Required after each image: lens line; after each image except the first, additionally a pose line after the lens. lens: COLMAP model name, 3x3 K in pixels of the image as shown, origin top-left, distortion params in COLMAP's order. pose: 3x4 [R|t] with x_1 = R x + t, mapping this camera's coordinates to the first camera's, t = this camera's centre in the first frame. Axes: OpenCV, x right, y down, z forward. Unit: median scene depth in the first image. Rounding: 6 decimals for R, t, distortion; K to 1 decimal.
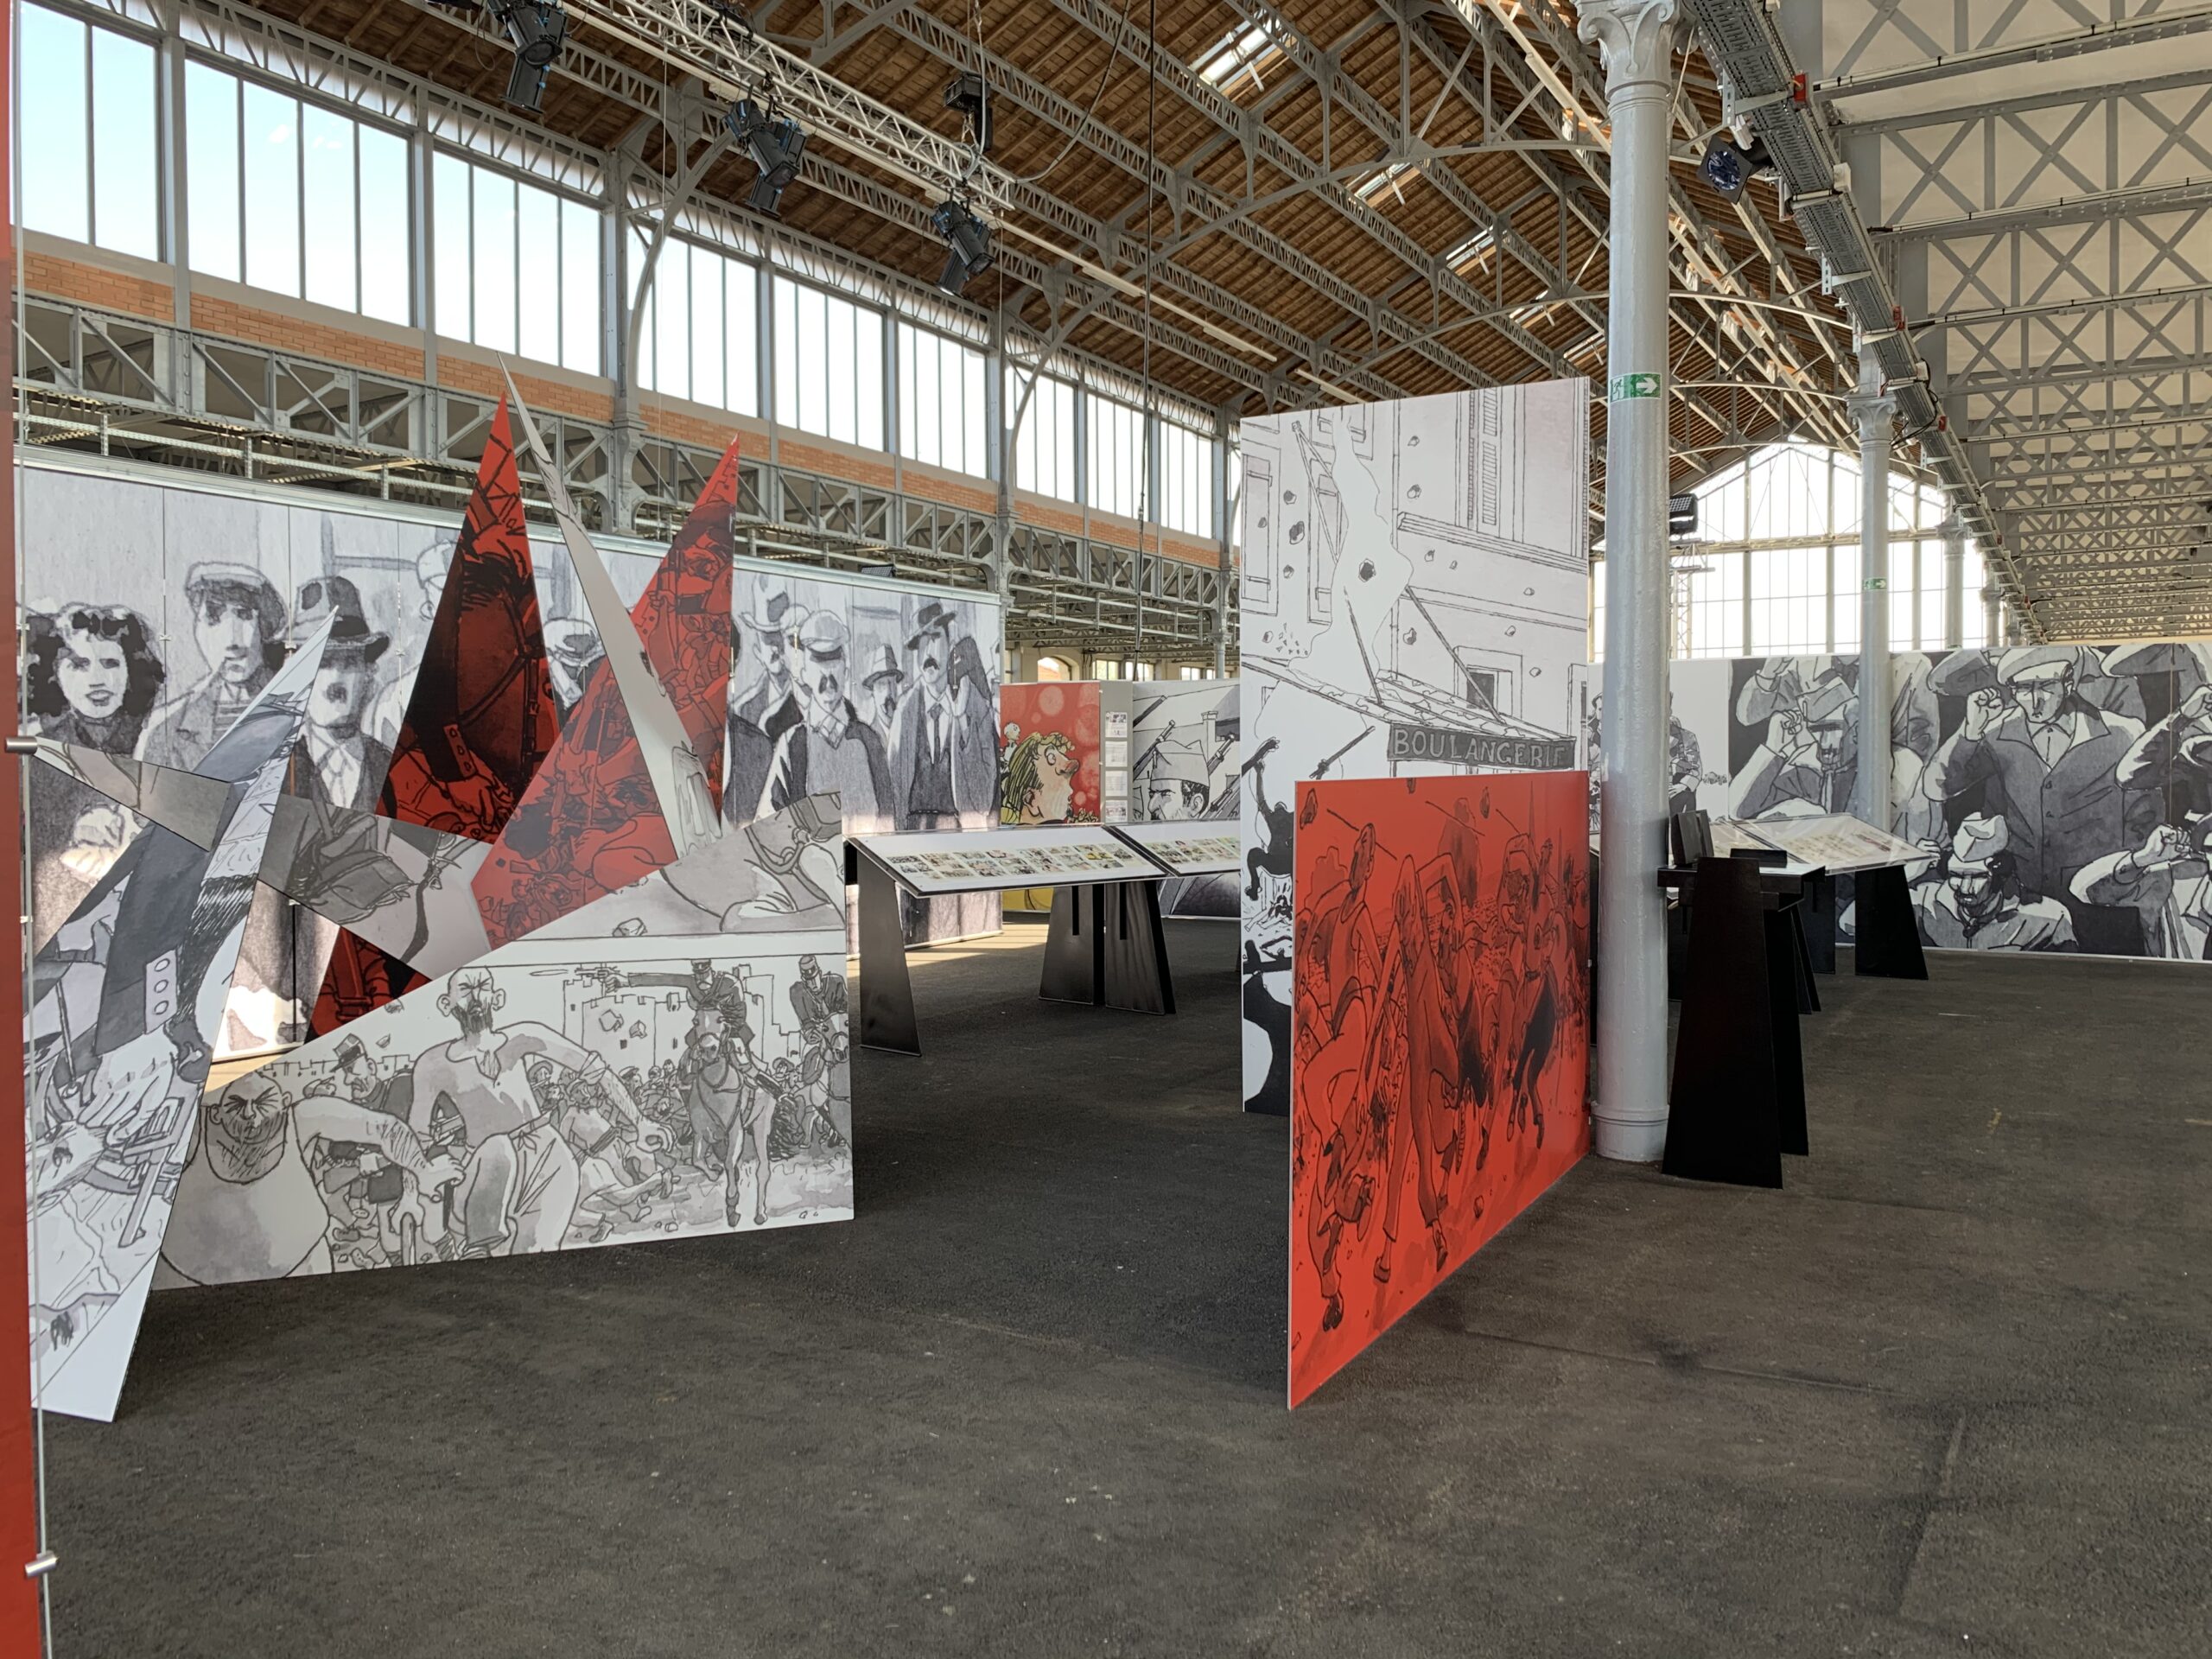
lens RADIAL K [[1670.4, 0, 1119.6], [0, 1670.4, 807.6], [0, 0, 1]] dist [0.051079, -0.083617]
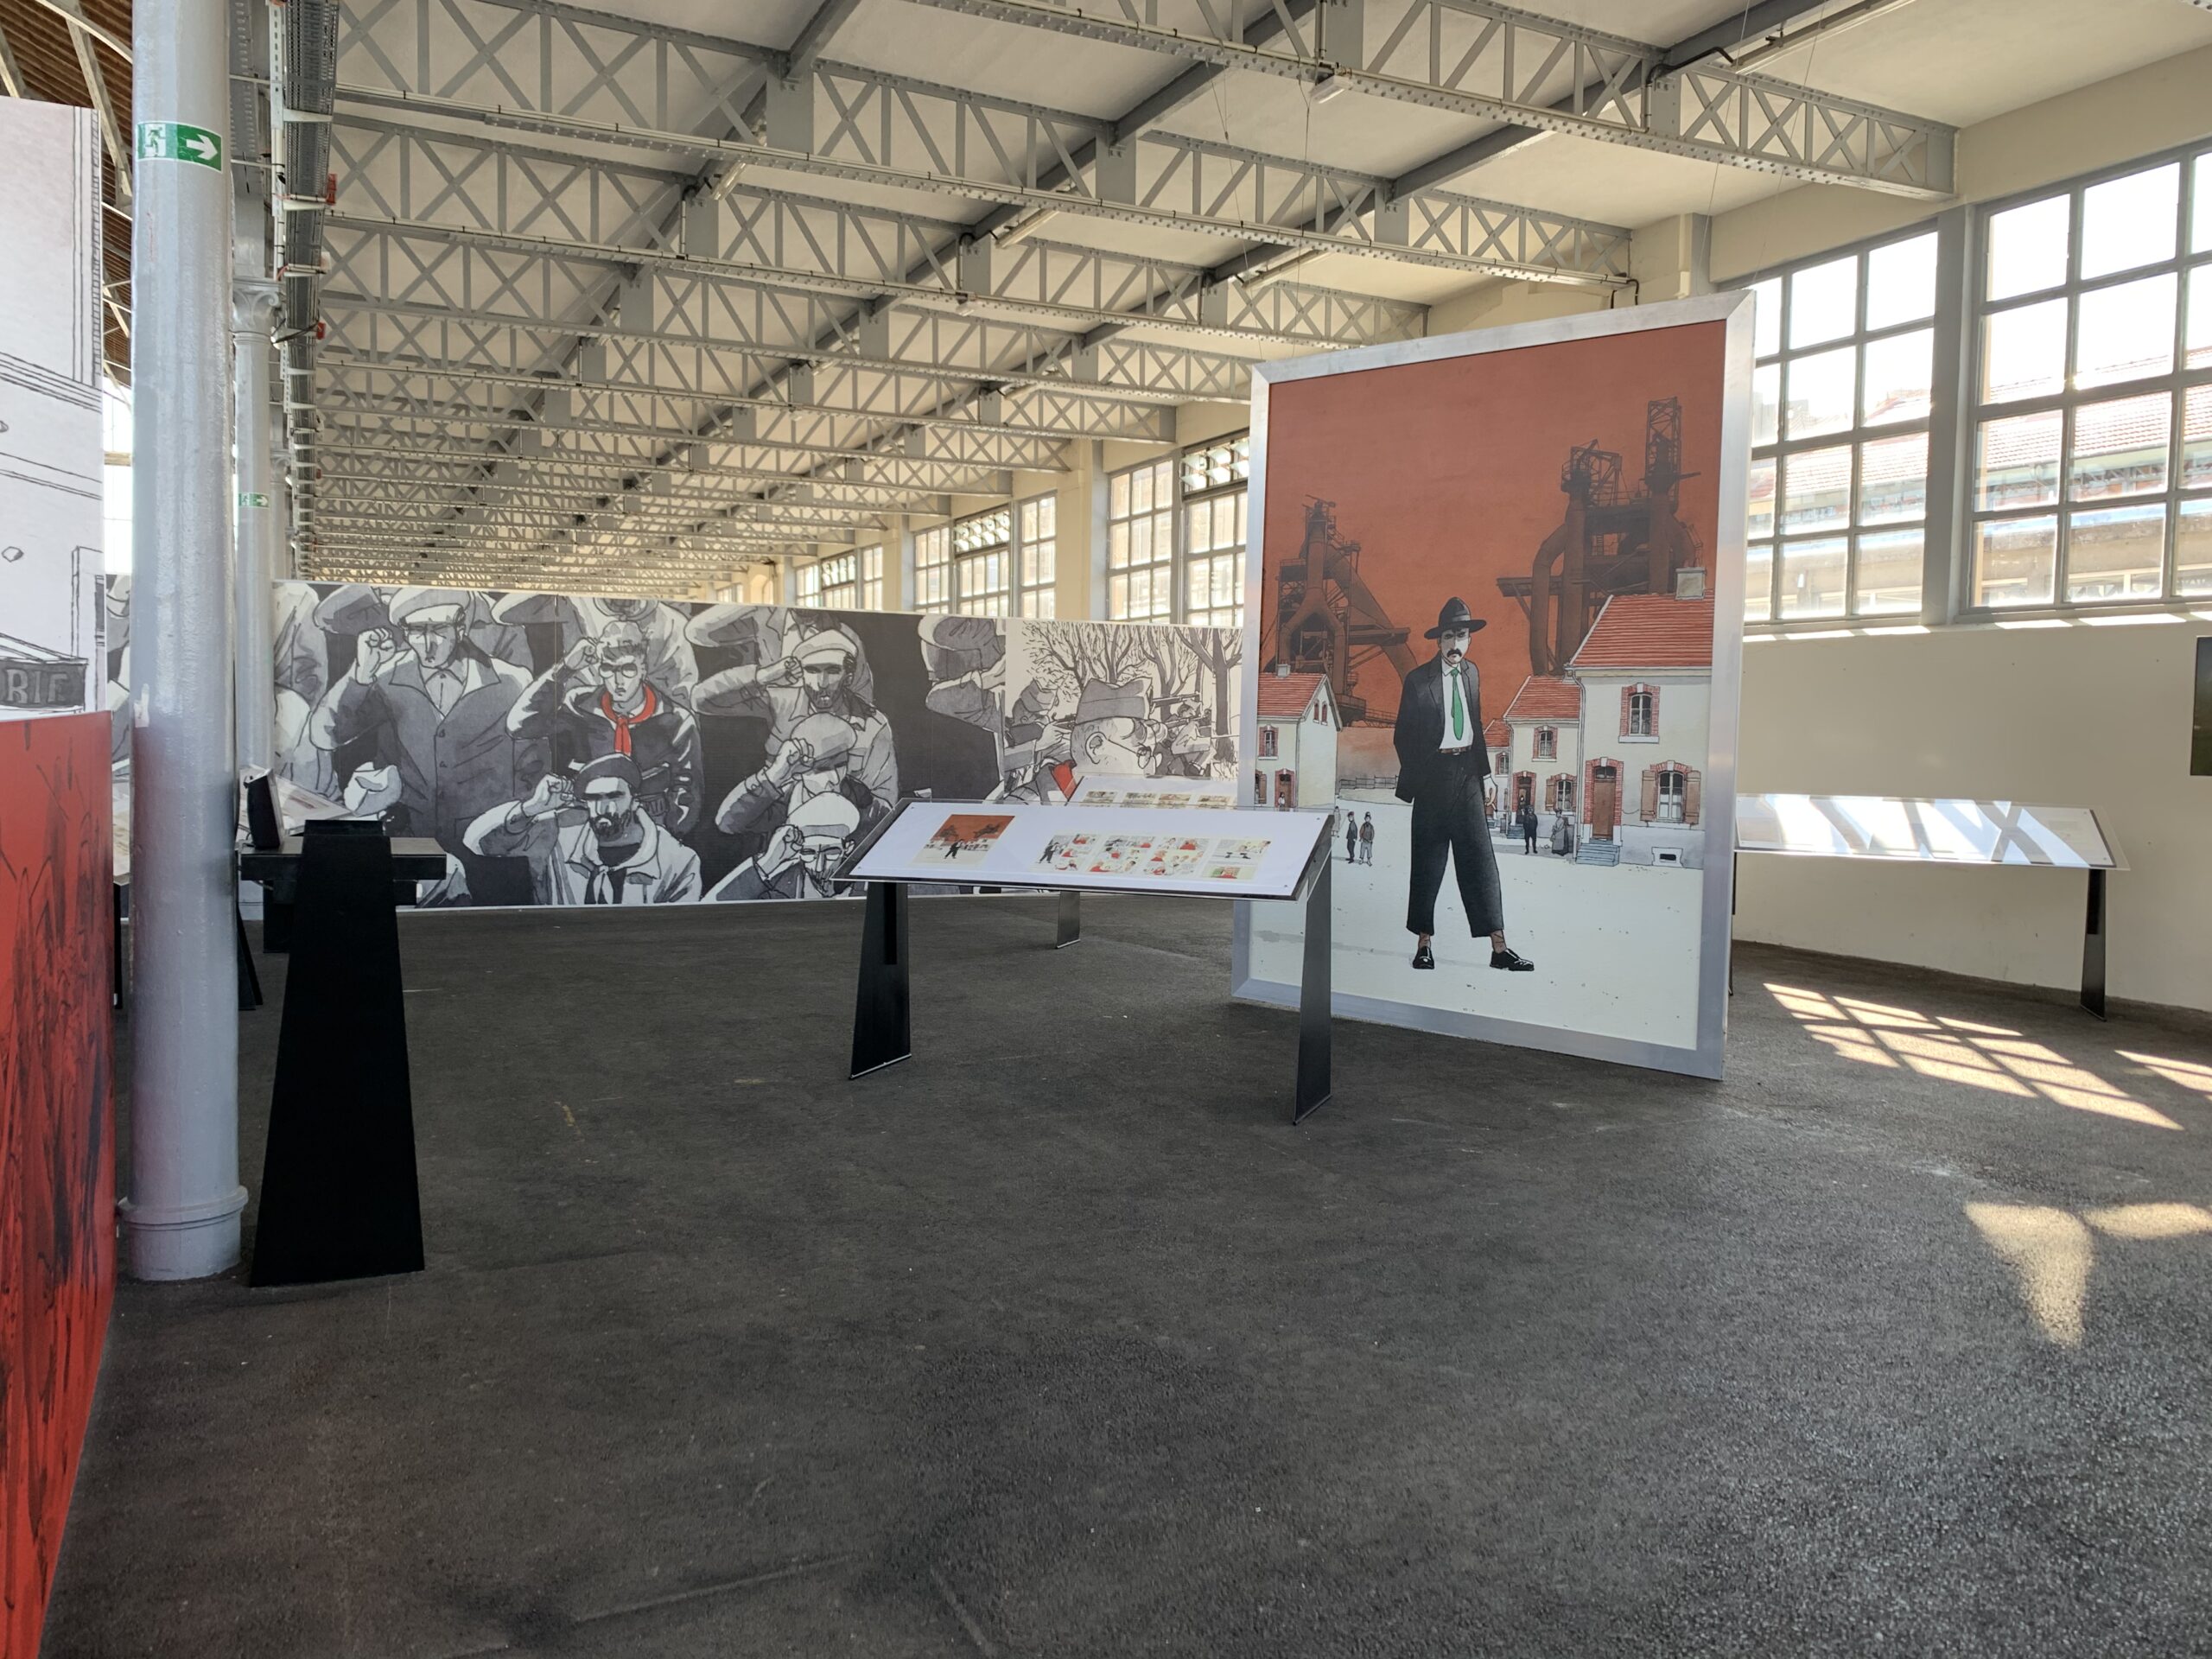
lens RADIAL K [[1670.4, 0, 1094.5], [0, 1670.4, 804.0], [0, 0, 1]] dist [0.051079, -0.083617]
pose [[0.568153, -0.023859, 0.822577, -0.024580], [-0.001612, 0.999545, 0.030105, -0.002781], [-0.822922, -0.018430, 0.567856, 0.155553]]
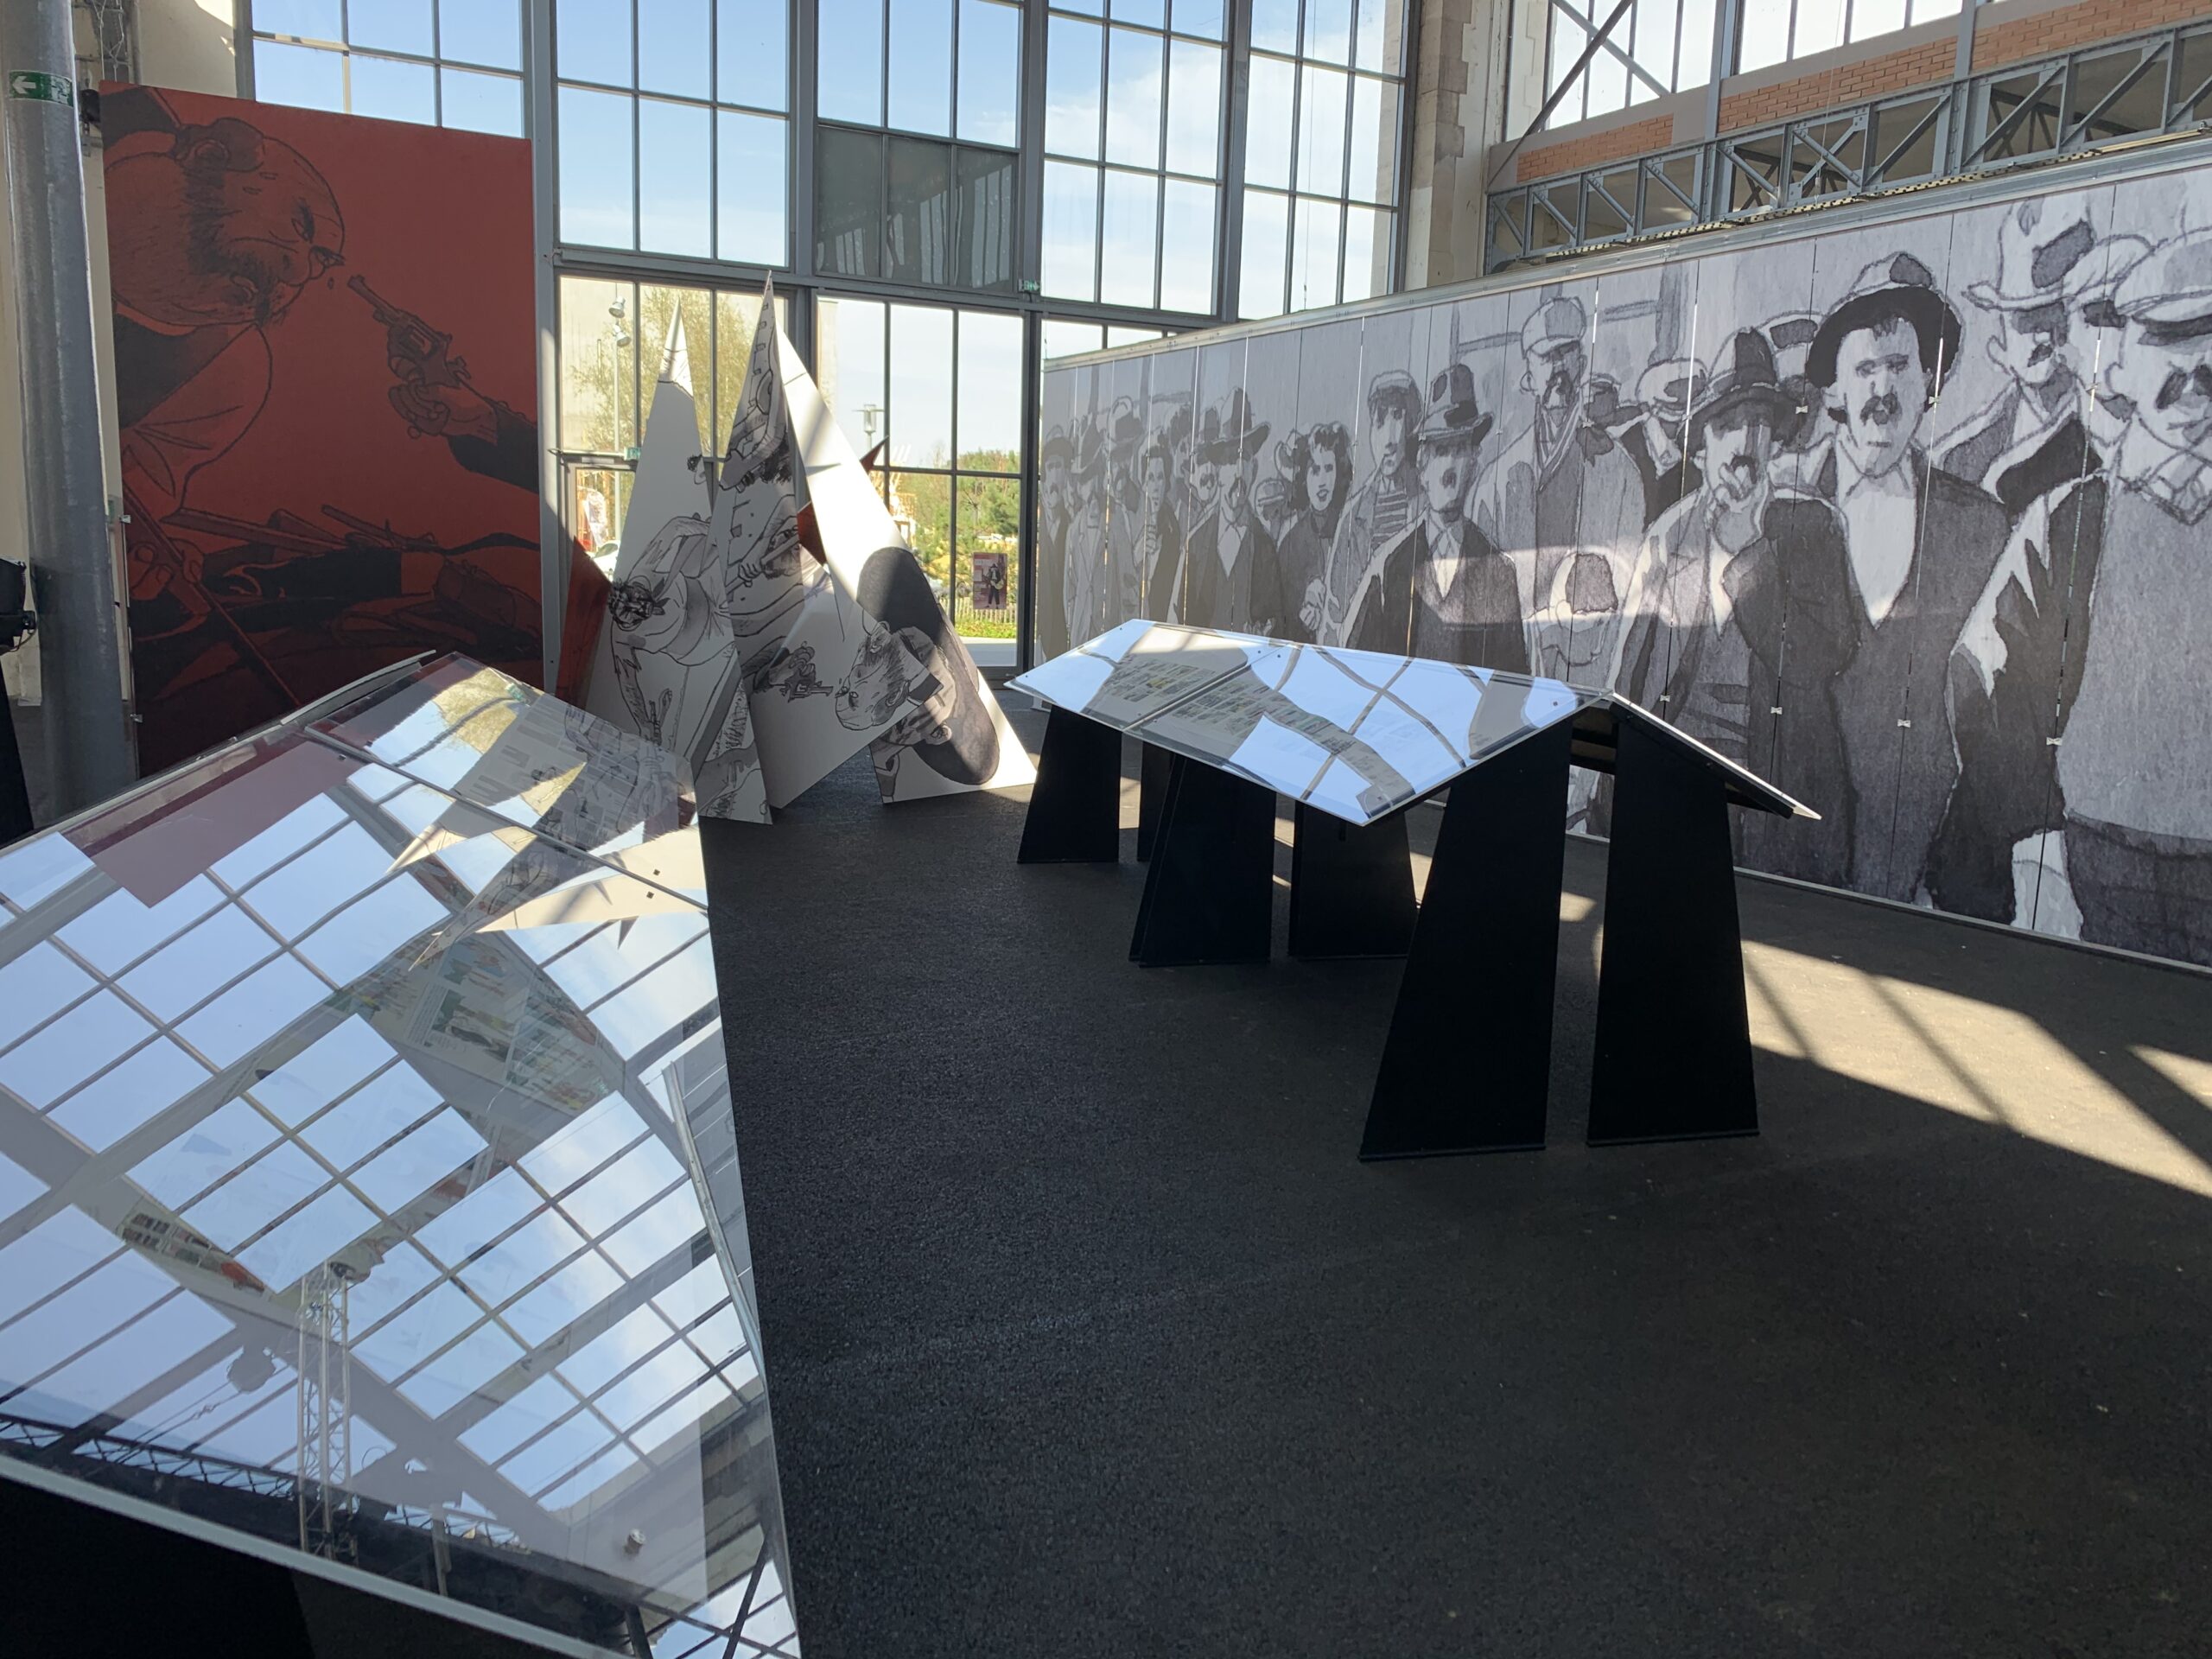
lens RADIAL K [[1670.4, 0, 1103.8], [0, 1670.4, 830.4], [0, 0, 1]] dist [0.051079, -0.083617]
pose [[-0.513002, 0.130095, -0.848472, 0.420501], [-0.044419, 0.983101, 0.177594, -0.020995], [0.857237, 0.128794, -0.498554, 1.011480]]
